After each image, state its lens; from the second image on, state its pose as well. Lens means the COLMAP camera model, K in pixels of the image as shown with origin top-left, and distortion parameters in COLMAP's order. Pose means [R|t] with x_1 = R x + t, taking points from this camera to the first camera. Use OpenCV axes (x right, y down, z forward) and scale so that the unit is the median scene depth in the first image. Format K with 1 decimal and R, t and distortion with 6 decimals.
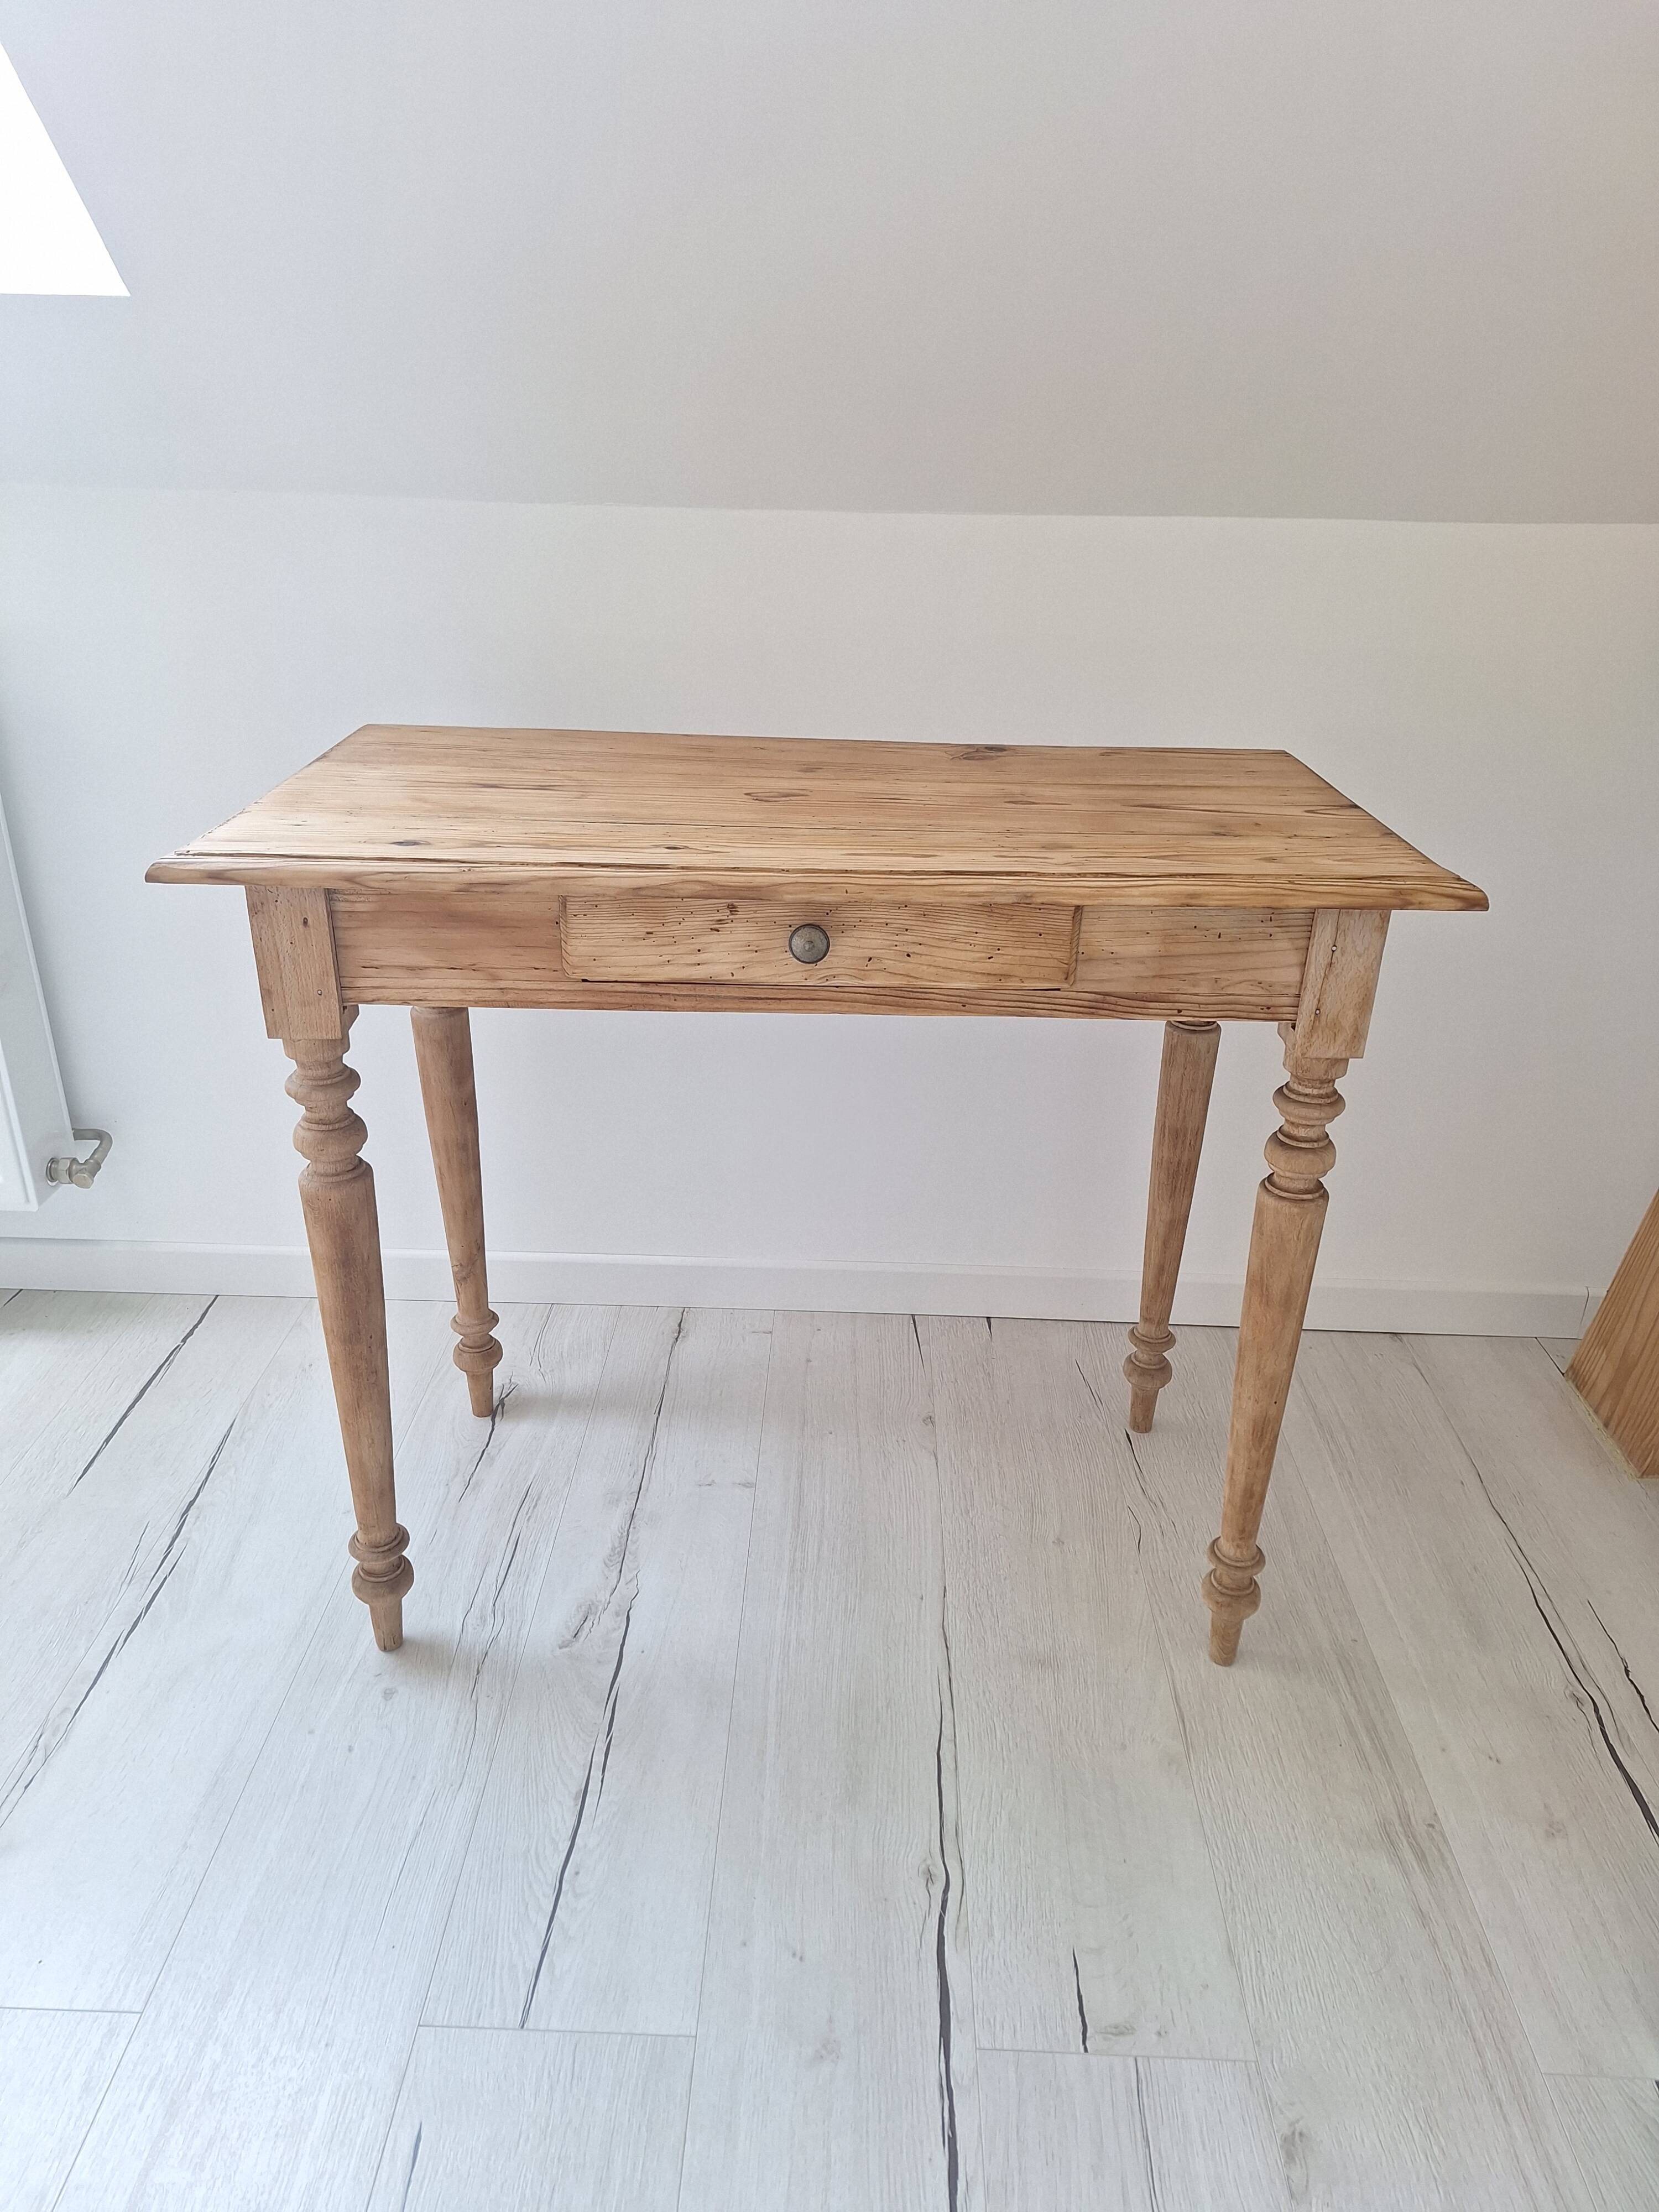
lens RADIAL K [[1577.2, 0, 822.6], [0, 1577.2, 1096.6], [0, 0, 1]] dist [0.054332, -0.050661]
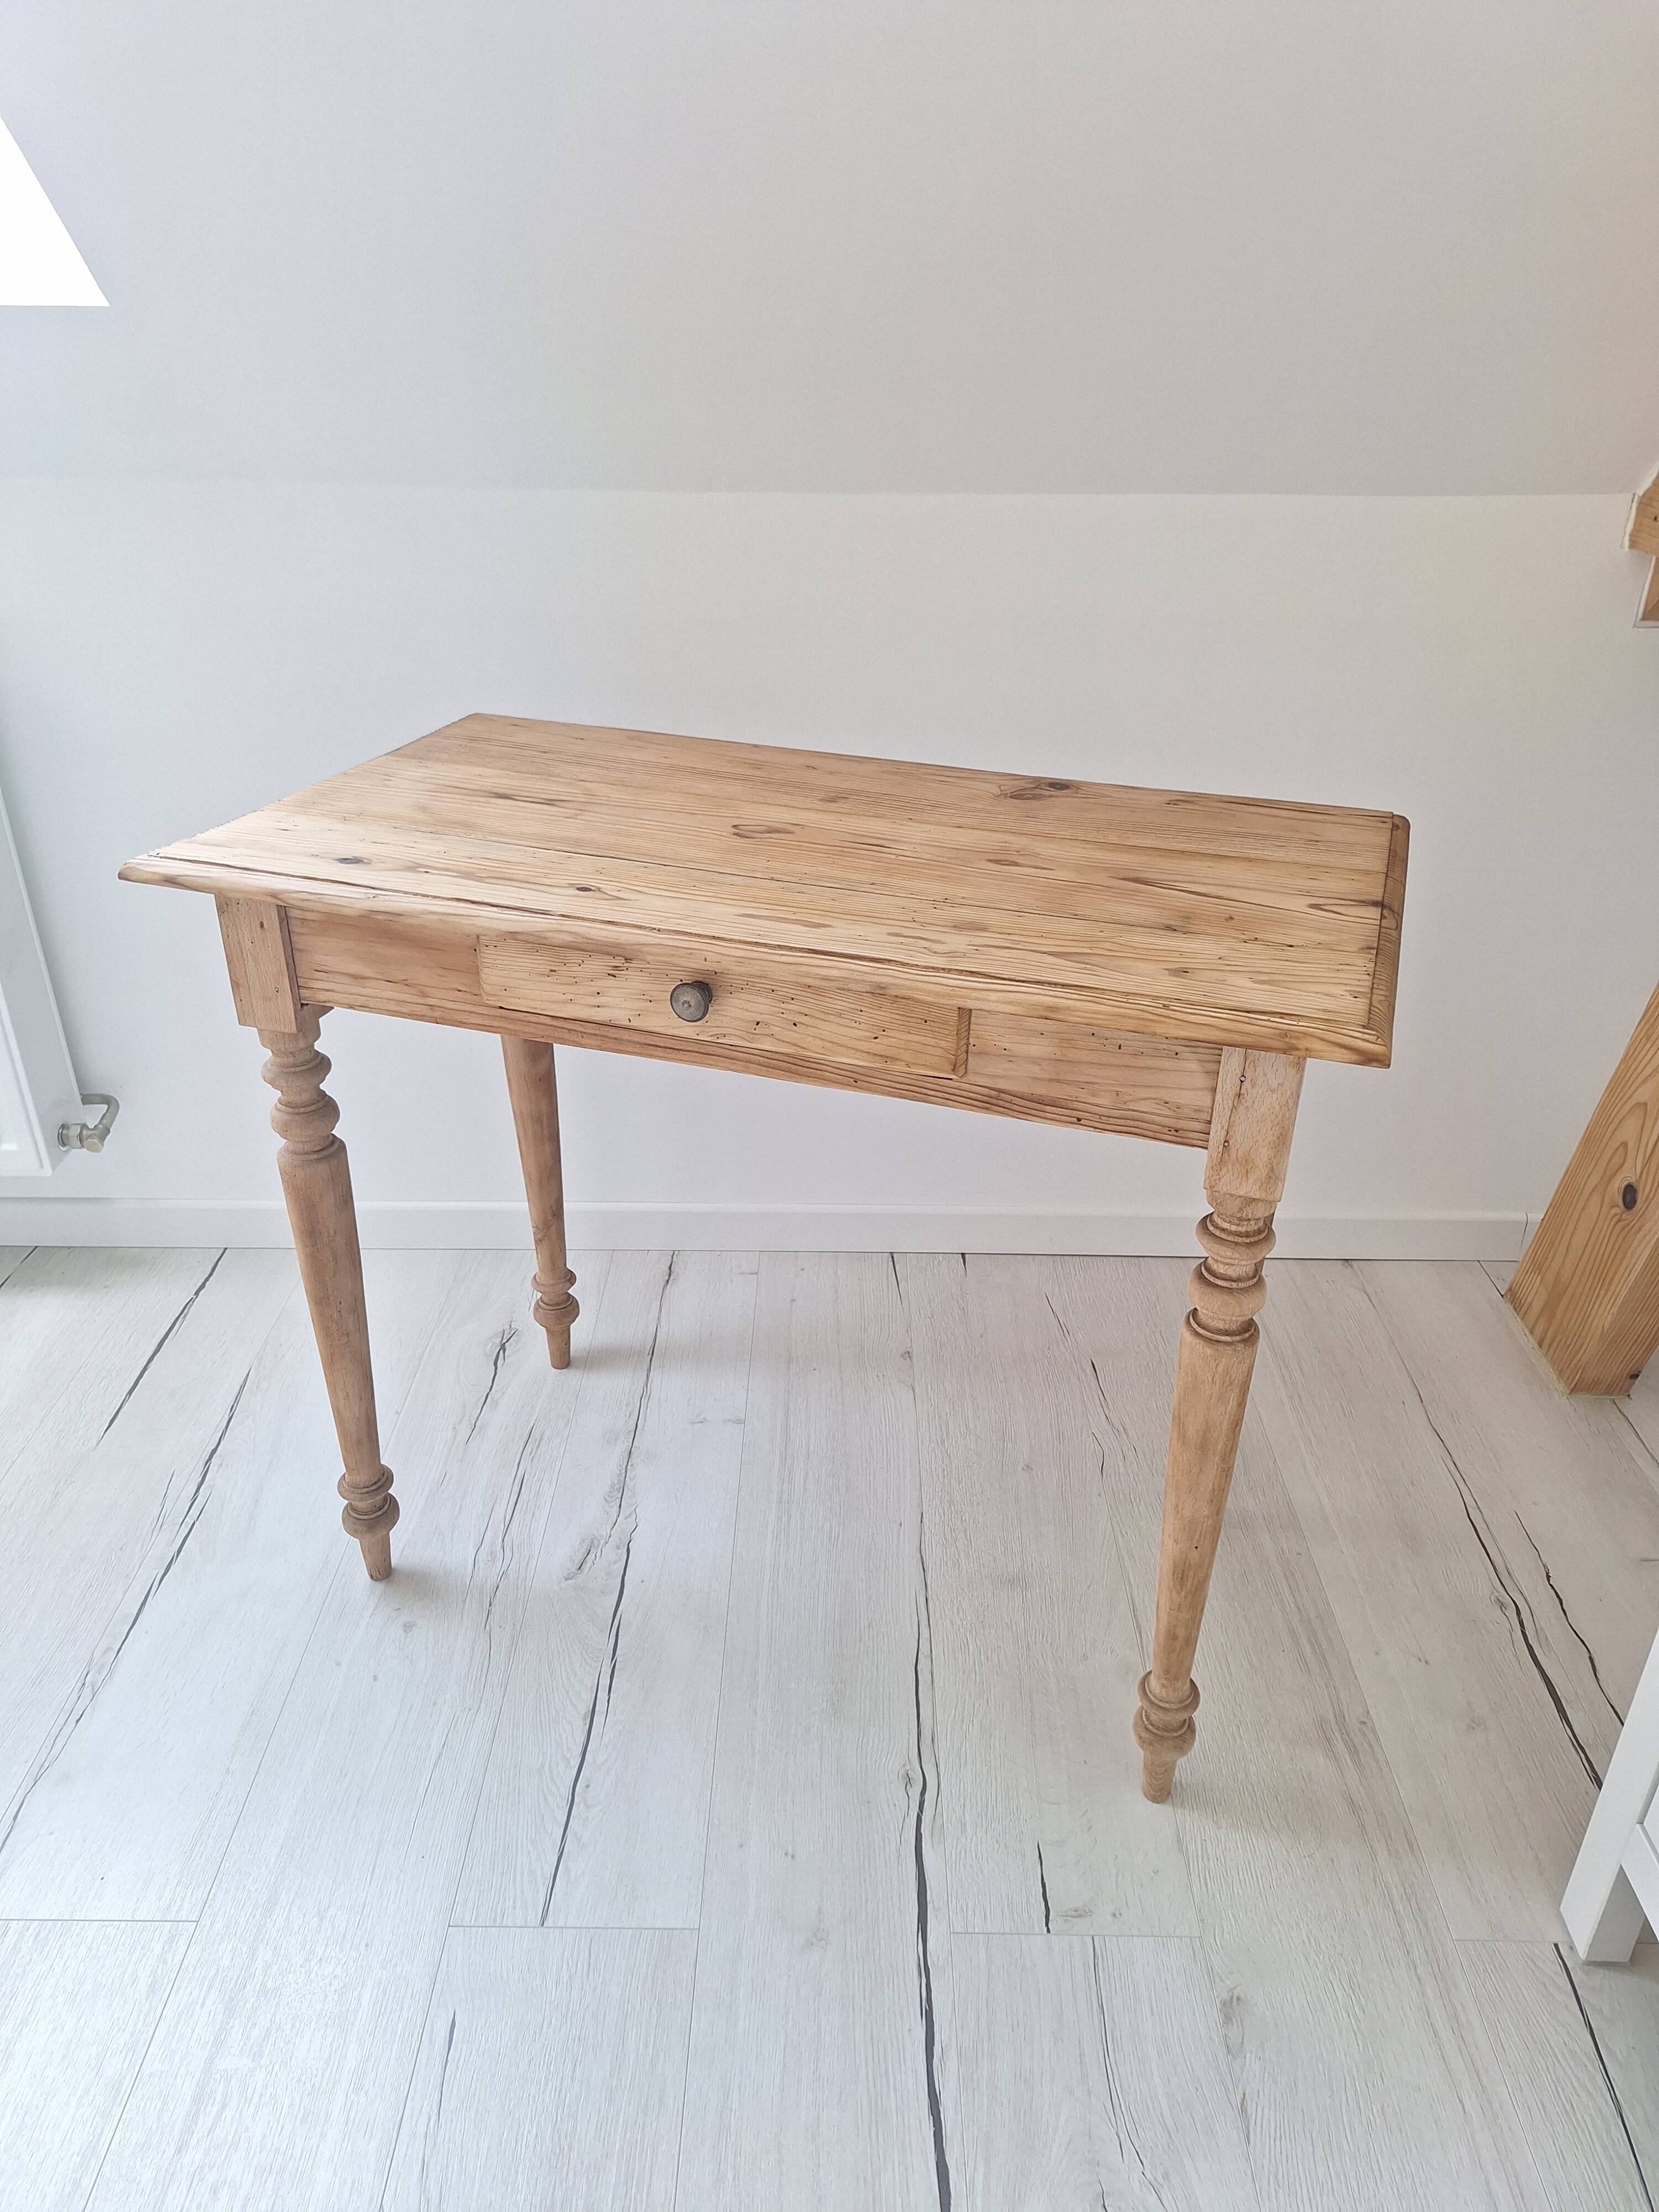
lens RADIAL K [[1577.2, 0, 829.6], [0, 1577.2, 1063.0], [0, 0, 1]] dist [0.054332, -0.050661]
pose [[0.947224, 0.133703, -0.291358, 0.355329], [-0.122200, 0.990843, 0.057416, -0.123089], [0.296367, -0.018782, 0.954890, 0.083357]]
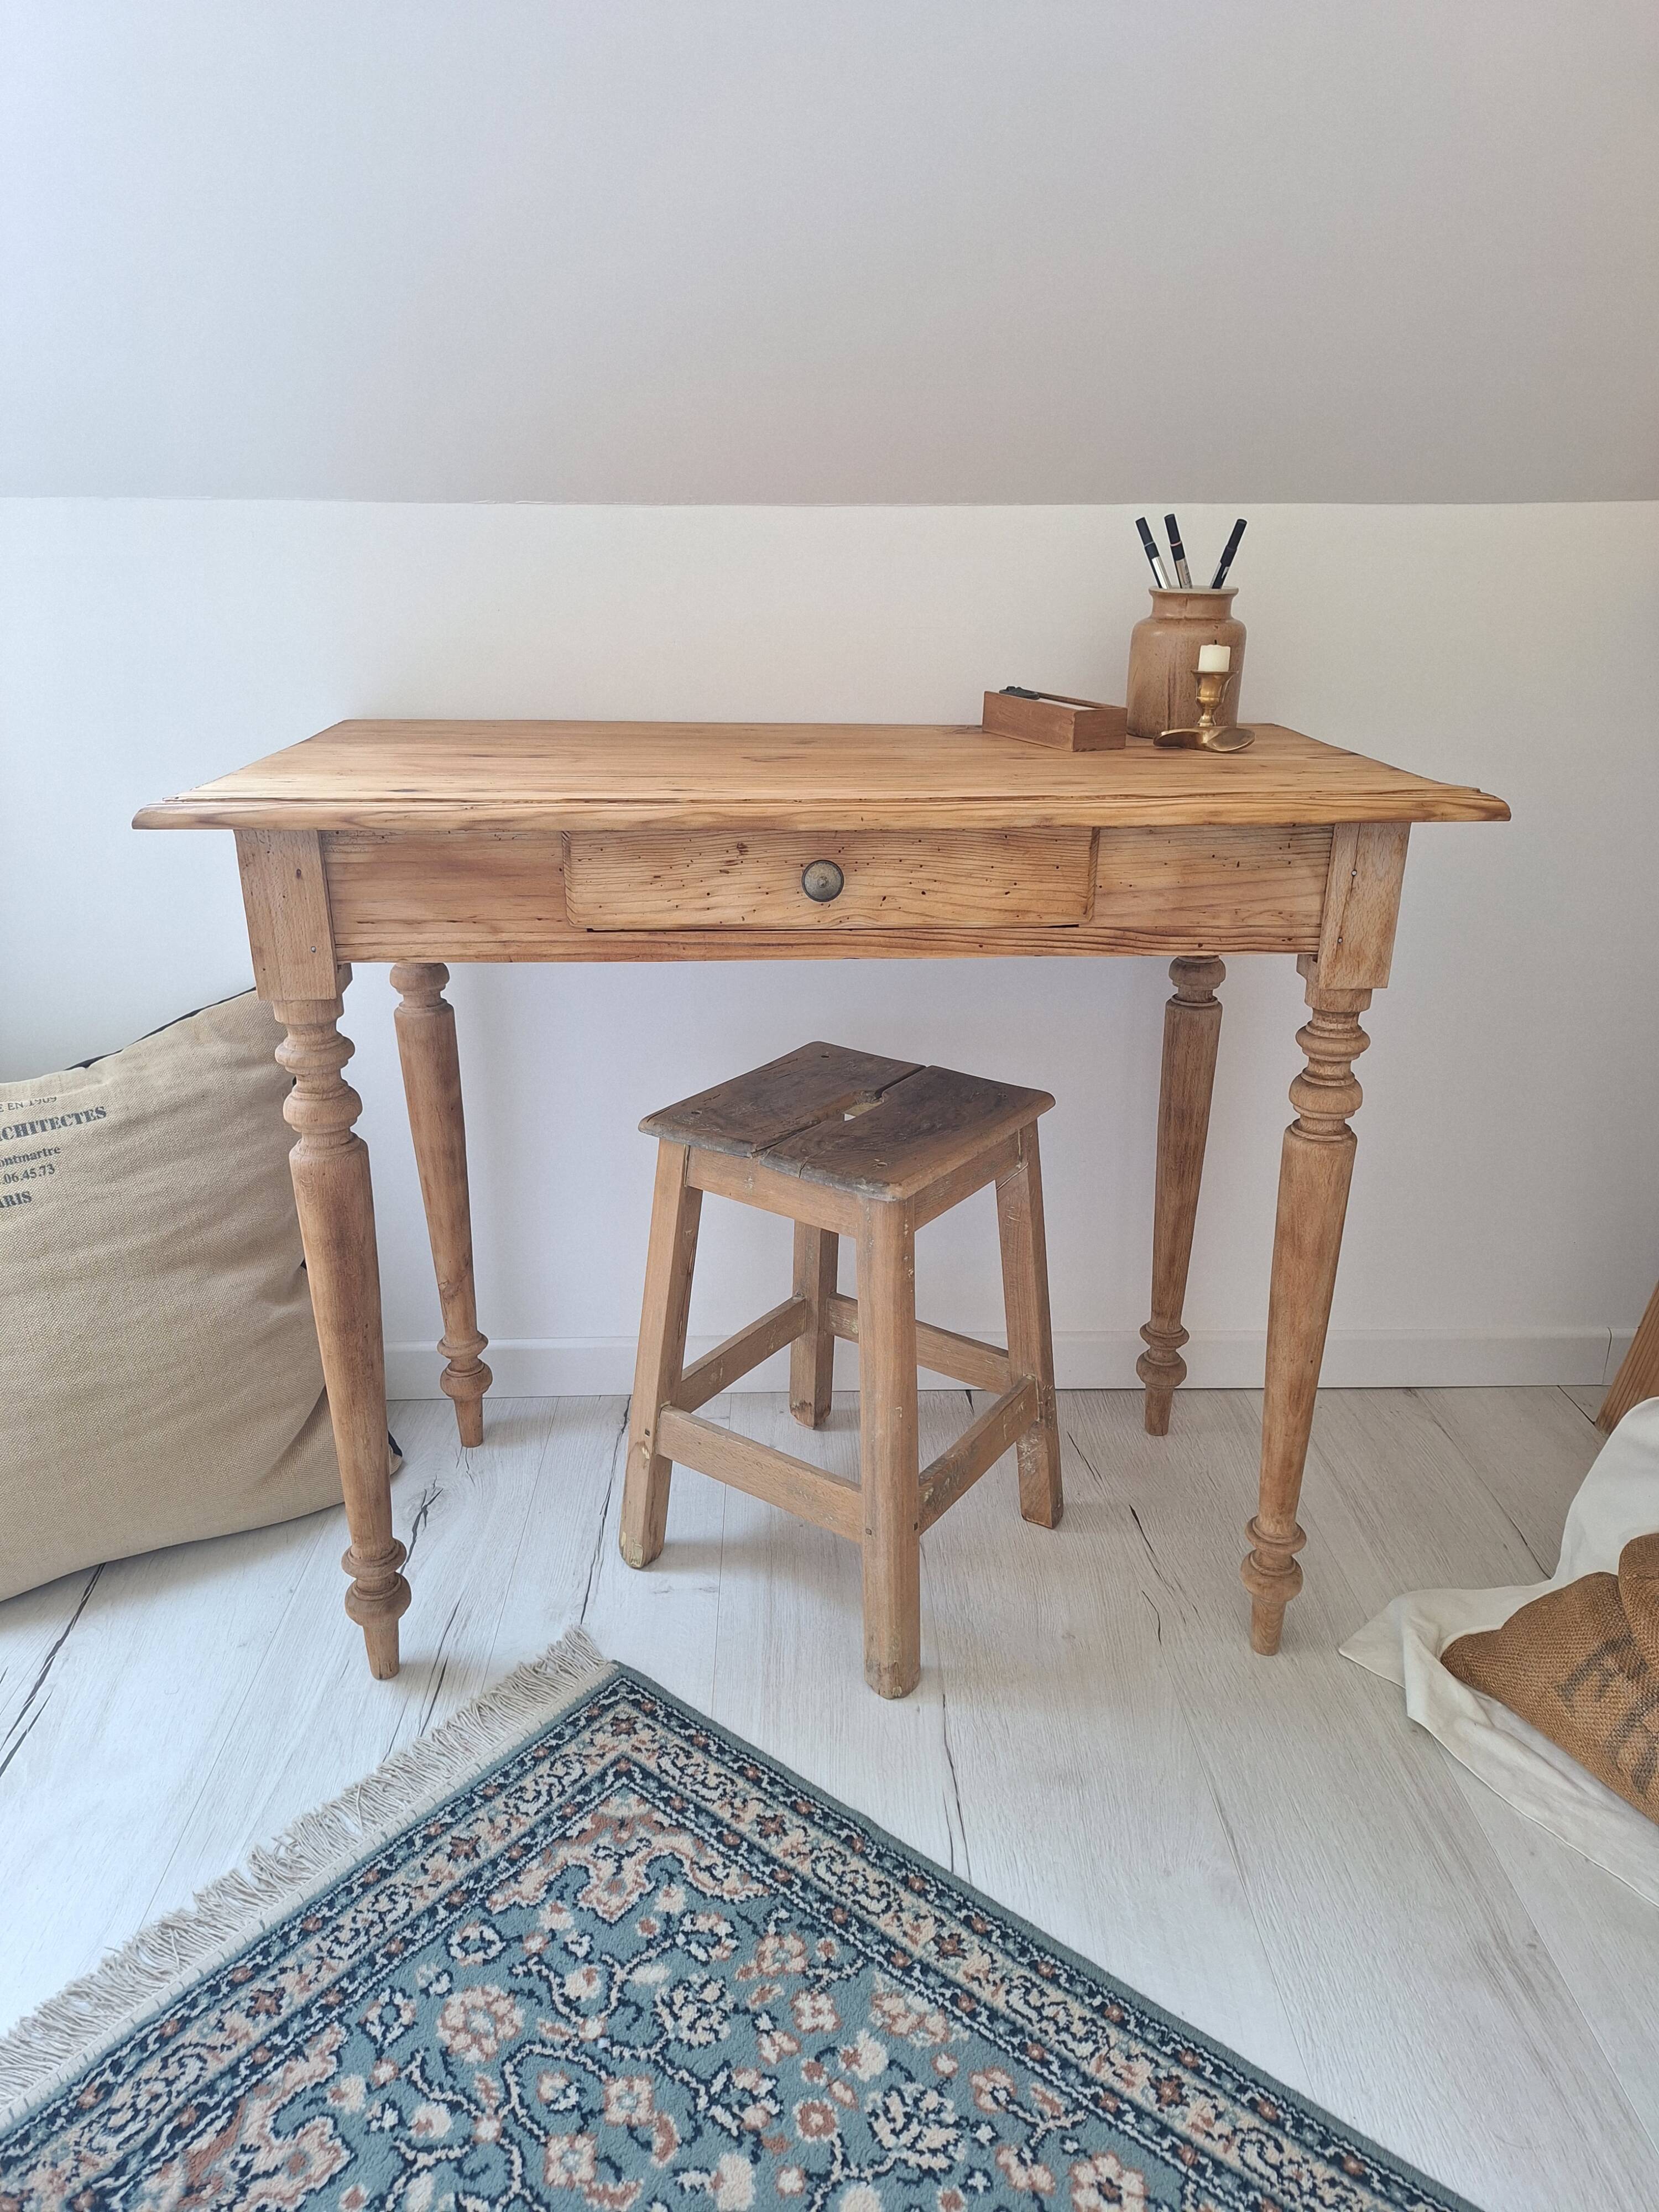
lens RADIAL K [[1577.2, 0, 827.3], [0, 1577.2, 1085.9], [0, 0, 1]] dist [0.054332, -0.050661]
pose [[0.998821, -0.032406, 0.036150, -0.043620], [0.035081, 0.996492, -0.075981, 0.100102], [-0.033561, 0.077159, 0.996454, 0.038971]]
